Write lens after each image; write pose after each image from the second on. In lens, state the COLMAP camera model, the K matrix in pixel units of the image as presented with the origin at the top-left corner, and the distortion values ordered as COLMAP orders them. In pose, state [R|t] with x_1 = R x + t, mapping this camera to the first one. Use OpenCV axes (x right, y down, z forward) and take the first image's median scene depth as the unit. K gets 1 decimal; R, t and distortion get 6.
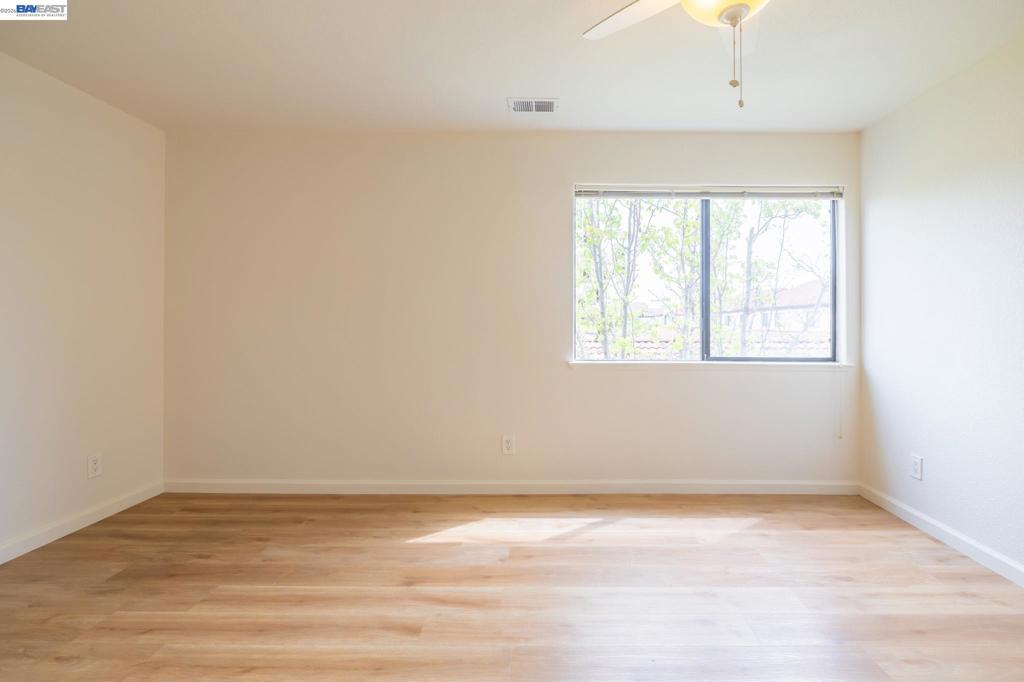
lens RADIAL K [[474.4, 0, 555.2], [0, 474.4, 322.9], [0, 0, 1]] dist [-0.007650, 0.000452]
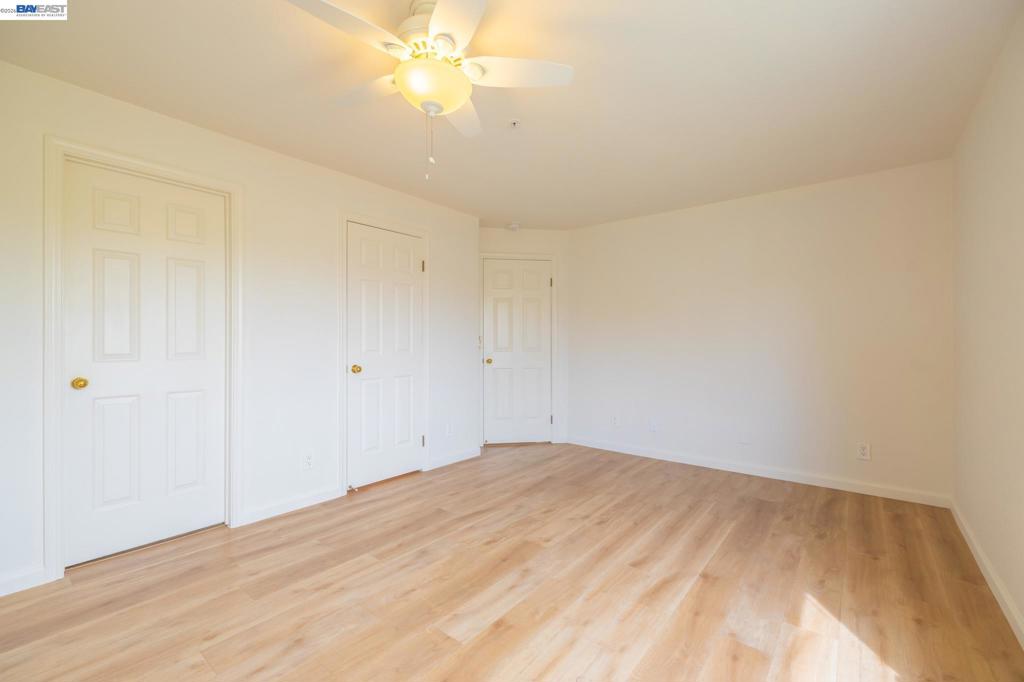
lens RADIAL K [[440.7, 0, 507.0], [0, 440.7, 342.2], [0, 0, 1]] dist [0.005677, -0.000705]
pose [[-0.652978, -0.004881, -0.757361, 0.590859], [-0.004668, 0.999986, -0.002420, 0.002066], [0.757362, 0.001955, -0.652992, 0.988961]]
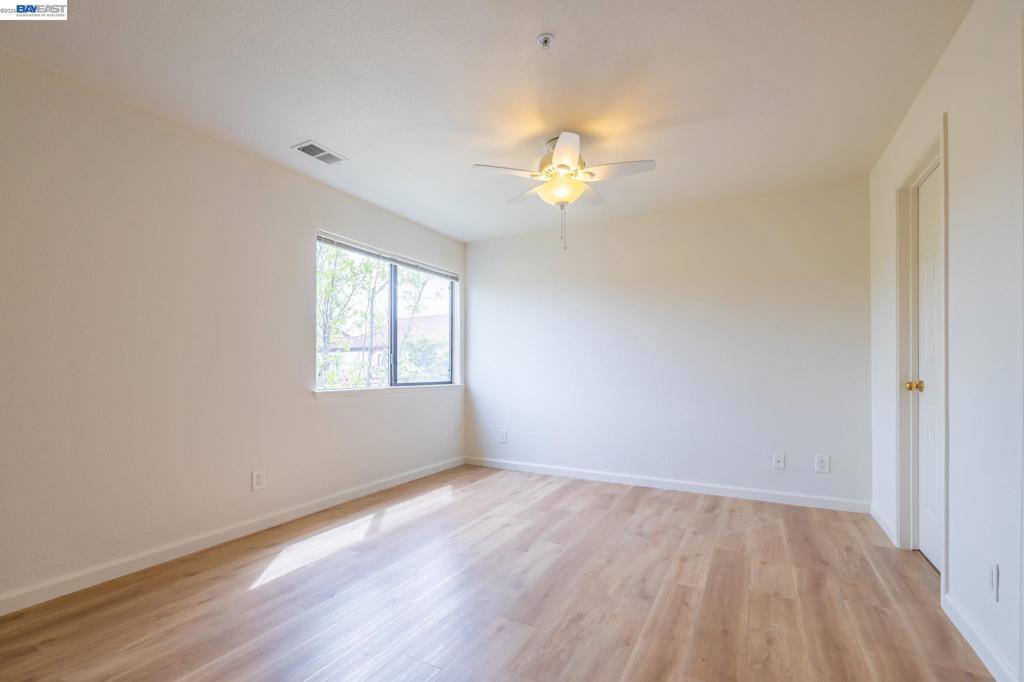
lens RADIAL K [[440.7, 0, 520.4], [0, 440.7, 364.0], [0, 0, 1]] dist [0.005677, -0.000705]
pose [[0.479583, 0.003843, 0.877488, -0.721629], [0.005572, 0.999957, -0.007424, 0.035119], [-0.877479, 0.008450, 0.479541, 0.111930]]
